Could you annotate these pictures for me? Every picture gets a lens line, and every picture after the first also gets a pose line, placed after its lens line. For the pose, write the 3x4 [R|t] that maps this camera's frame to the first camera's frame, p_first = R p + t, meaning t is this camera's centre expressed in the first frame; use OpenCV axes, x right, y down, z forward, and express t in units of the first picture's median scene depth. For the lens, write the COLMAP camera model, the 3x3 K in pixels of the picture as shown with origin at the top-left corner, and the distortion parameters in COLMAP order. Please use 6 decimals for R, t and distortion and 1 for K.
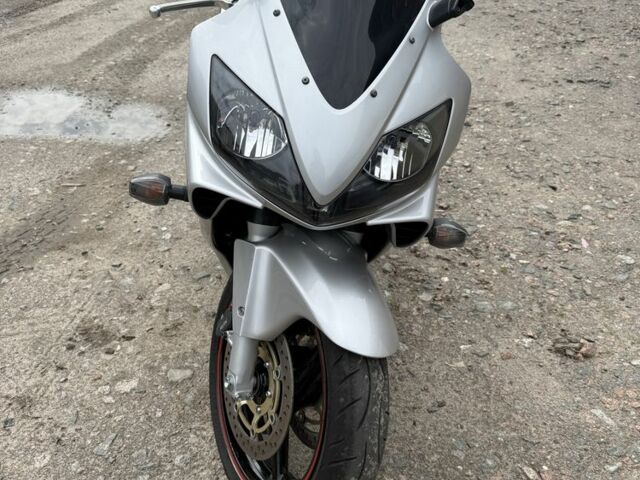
lens RADIAL K [[600.1, 0, 317.1], [0, 600.1, 235.2], [0, 0, 1]] dist [0.029572, 0.000000]
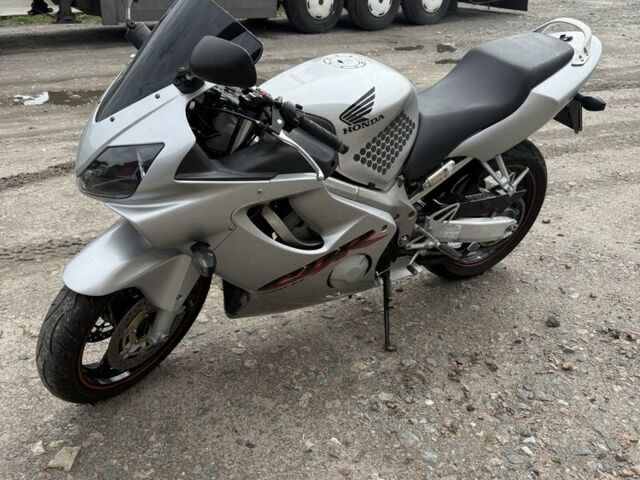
lens RADIAL K [[600.1, 0, 321.4], [0, 600.1, 240.5], [0, 0, 1]] dist [0.029572, 0.000000]
pose [[0.488639, 0.351254, -0.798657, 0.840255], [-0.450293, 0.885576, 0.113980, -0.187947], [0.747307, 0.303934, 0.590894, 0.292933]]
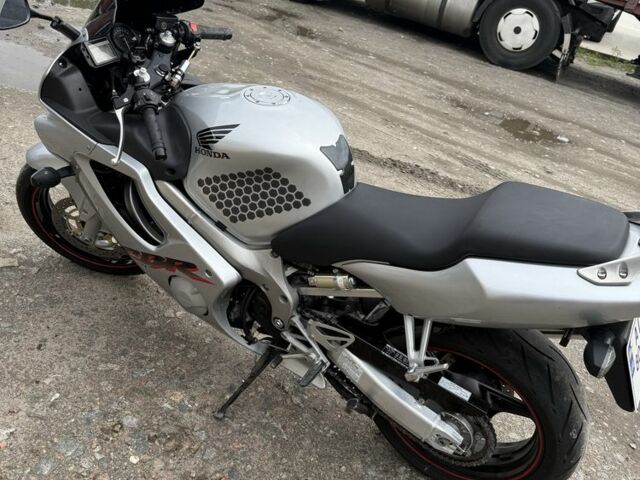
lens RADIAL K [[620.7, 0, 314.2], [0, 620.7, 240.7], [0, 0, 1]] dist [0.020006, 0.000000]
pose [[-0.524701, 0.275659, -0.805420, 0.742055], [-0.628450, 0.512769, 0.584910, -0.786340], [0.574230, 0.813068, -0.095812, 1.067269]]
